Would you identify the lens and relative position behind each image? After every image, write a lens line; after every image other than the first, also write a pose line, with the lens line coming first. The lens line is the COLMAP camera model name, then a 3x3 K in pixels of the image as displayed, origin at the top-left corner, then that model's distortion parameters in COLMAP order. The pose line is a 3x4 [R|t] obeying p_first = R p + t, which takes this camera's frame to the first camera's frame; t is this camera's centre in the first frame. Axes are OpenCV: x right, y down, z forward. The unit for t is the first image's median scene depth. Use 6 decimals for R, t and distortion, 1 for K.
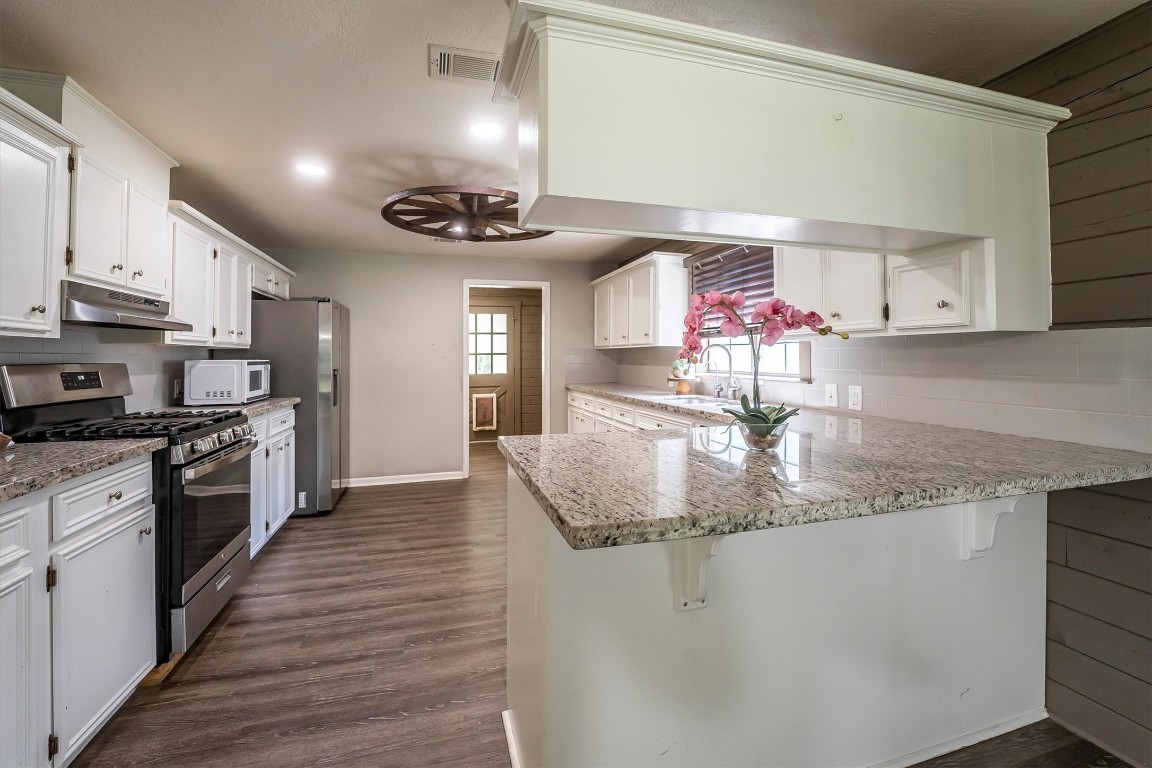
lens RADIAL K [[483.4, 0, 571.8], [0, 483.4, 349.1], [0, 0, 1]] dist [-0.029706, 0.004896]
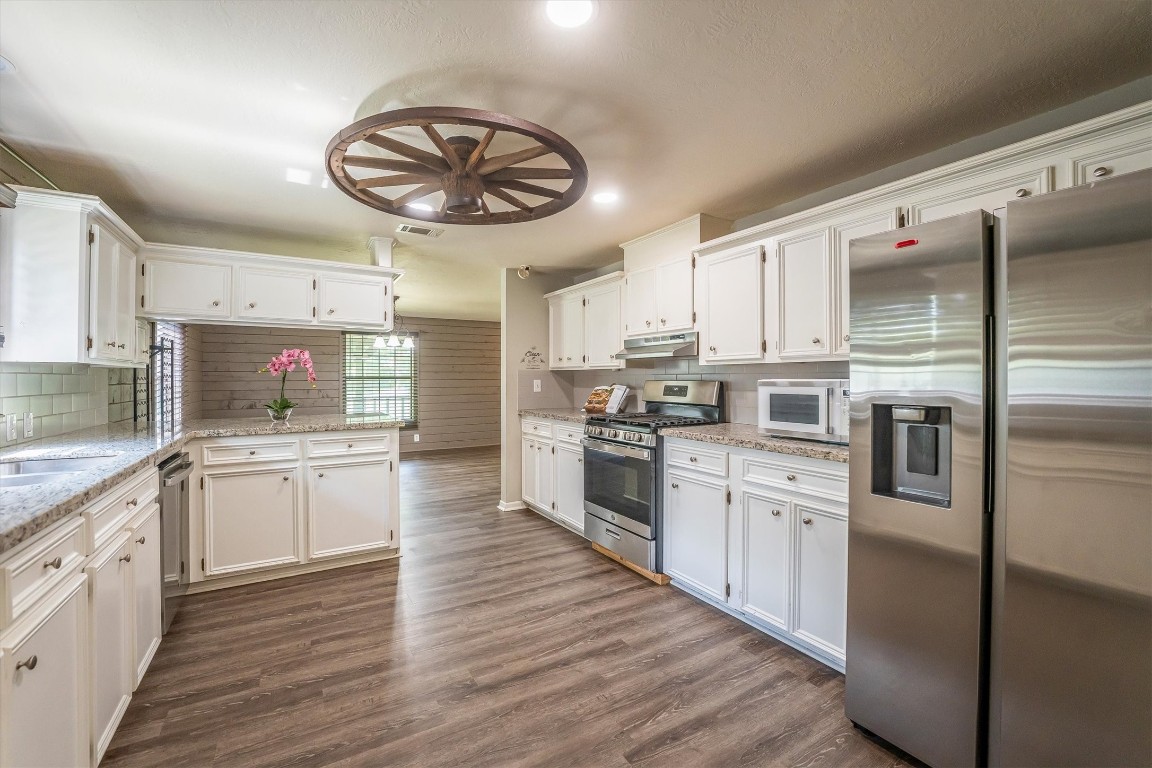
lens RADIAL K [[470.1, 0, 566.5], [0, 470.1, 377.2], [0, 0, 1]] dist [-0.034930, 0.004231]
pose [[-0.968972, 0.007289, -0.247062, -0.205059], [0.012190, 0.999758, -0.018313, 0.032829], [0.246868, -0.020756, -0.968827, 1.888047]]
